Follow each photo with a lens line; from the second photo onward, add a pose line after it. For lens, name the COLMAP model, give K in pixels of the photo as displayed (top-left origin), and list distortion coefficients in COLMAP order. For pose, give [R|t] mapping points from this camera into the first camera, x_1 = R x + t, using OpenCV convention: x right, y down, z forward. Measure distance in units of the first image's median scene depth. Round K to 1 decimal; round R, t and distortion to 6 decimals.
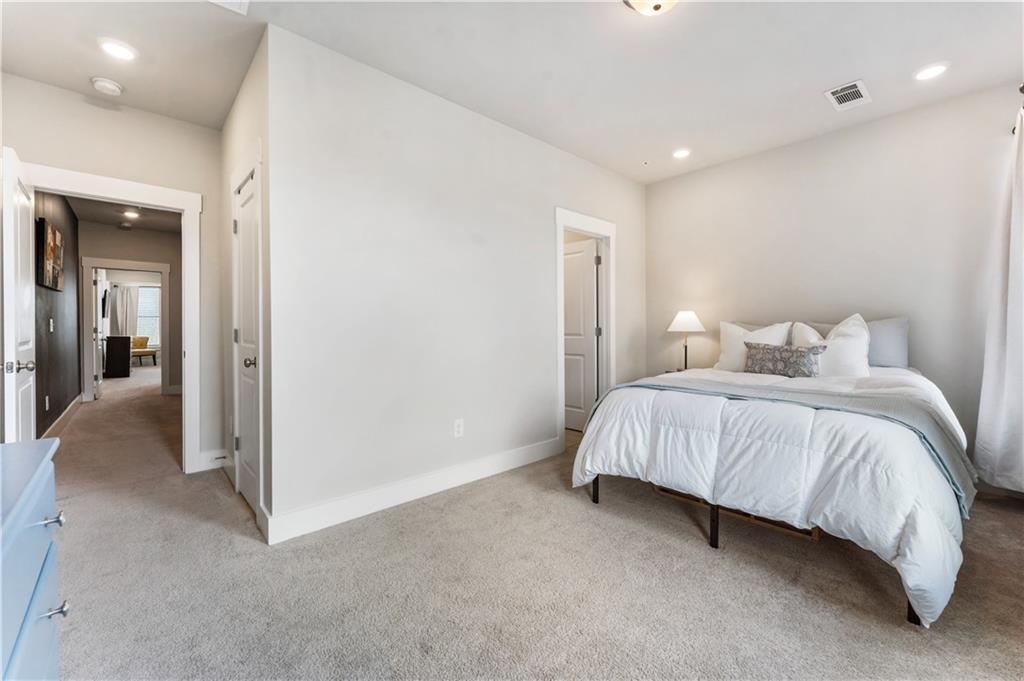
lens RADIAL K [[408.7, 0, 494.1], [0, 408.7, 333.1], [0, 0, 1]] dist [-0.002330, -0.000509]
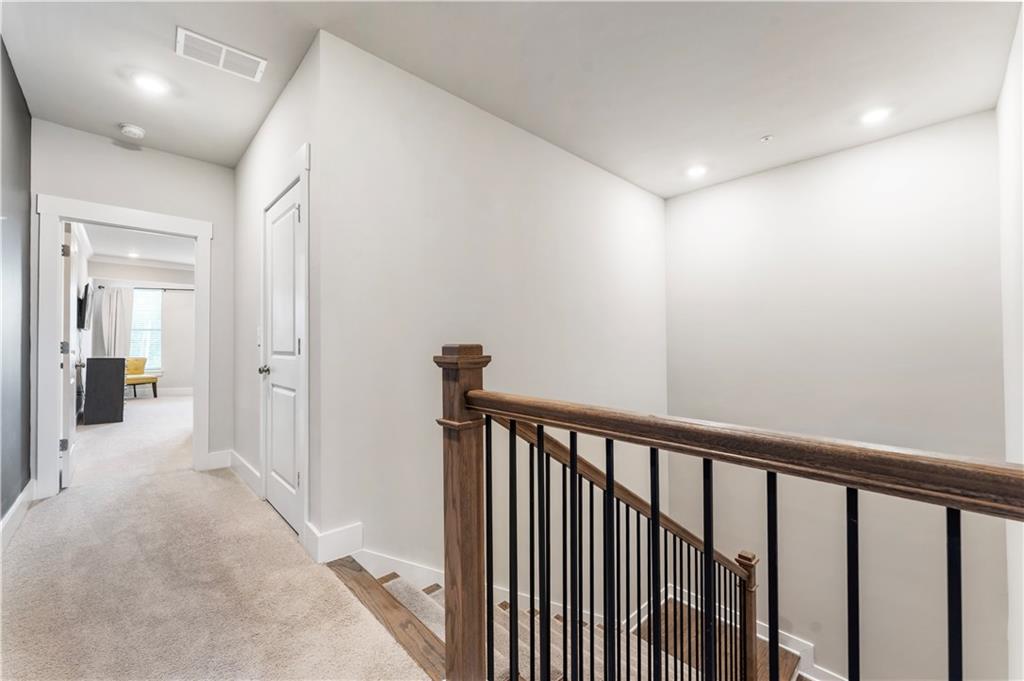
lens RADIAL K [[408.7, 0, 505.7], [0, 408.7, 343.3], [0, 0, 1]] dist [-0.002330, -0.000509]
pose [[0.999148, -0.001005, 0.041252, -0.273938], [0.001880, 0.999774, -0.021162, 0.000368], [-0.041221, 0.021221, 0.998925, 0.286025]]
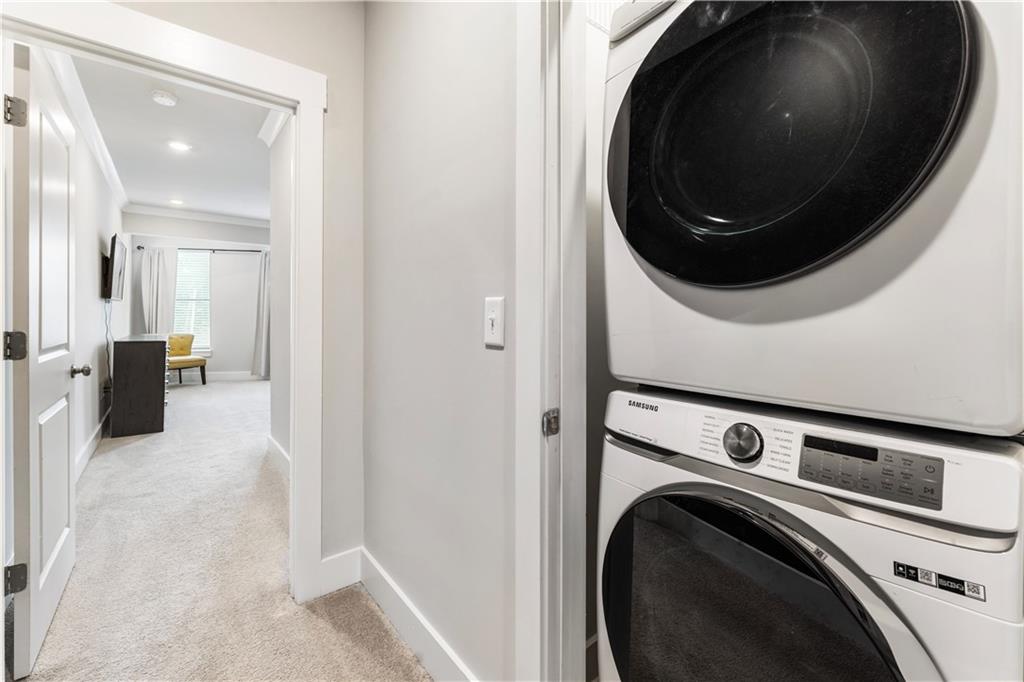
lens RADIAL K [[417.9, 0, 499.9], [0, 417.9, 317.7], [0, 0, 1]] dist [0.000741, -0.000049]
pose [[0.998984, 0.001512, -0.045042, -0.428491], [-0.001968, 0.999947, -0.010079, -0.010760], [0.045025, 0.010157, 0.998934, 0.472684]]
